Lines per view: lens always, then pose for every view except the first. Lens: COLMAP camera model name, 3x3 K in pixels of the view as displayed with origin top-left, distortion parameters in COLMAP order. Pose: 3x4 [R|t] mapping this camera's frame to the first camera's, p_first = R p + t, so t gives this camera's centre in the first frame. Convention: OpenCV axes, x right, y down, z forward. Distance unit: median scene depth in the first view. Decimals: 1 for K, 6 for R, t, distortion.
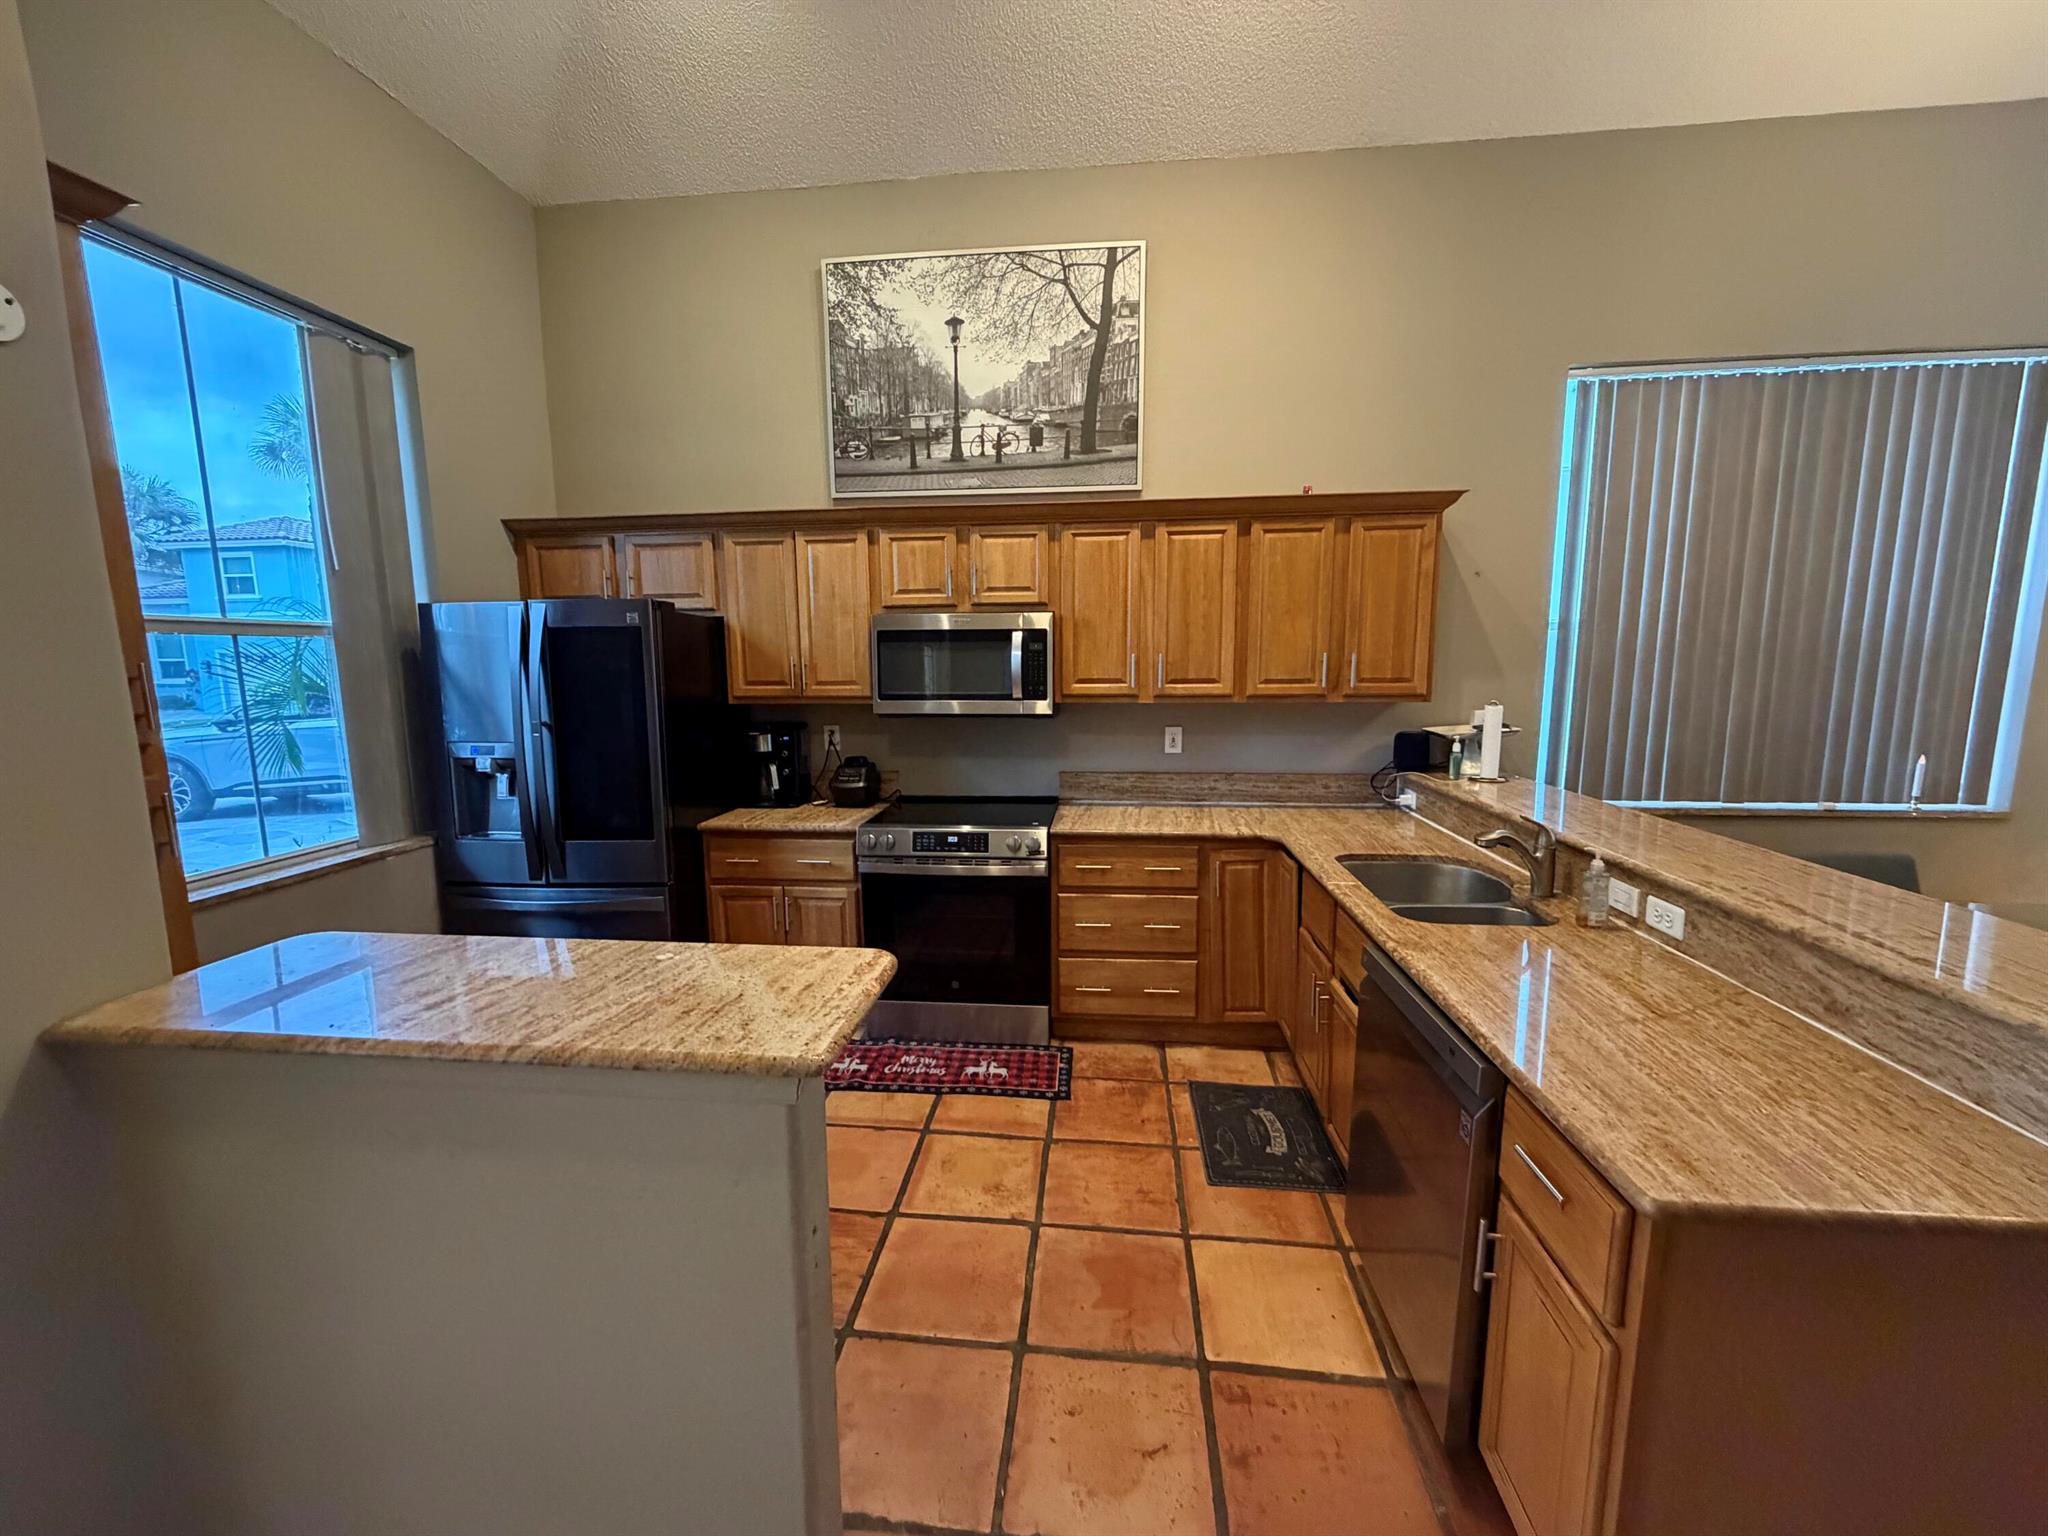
lens RADIAL K [[815.1, 0, 1023.6], [0, 815.1, 769.9], [0, 0, 1]] dist [0.000750, -0.000139]
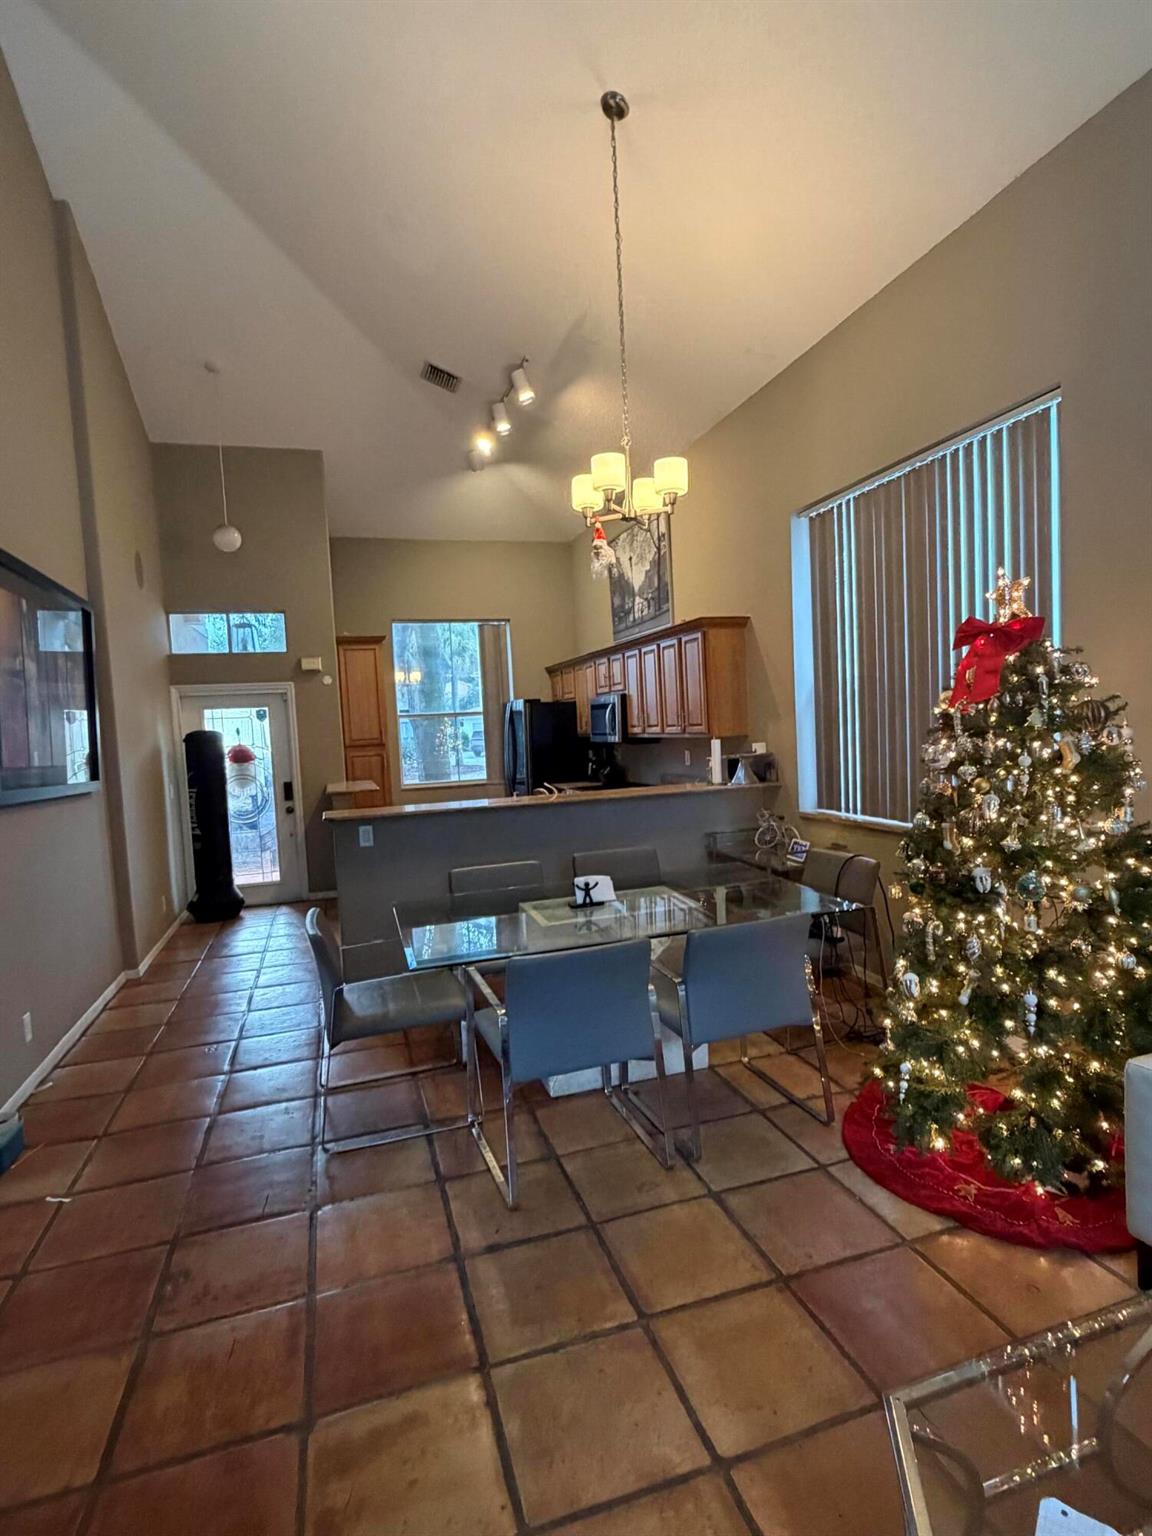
lens RADIAL K [[777.1, 0, 570.4], [0, 777.1, 771.9], [0, 0, 1]] dist [0.000371, 0.000396]
pose [[0.394603, 0.045336, -0.917733, 1.790198], [-0.079886, 0.996693, 0.014888, -0.011964], [0.915372, 0.067439, 0.396920, 0.091777]]
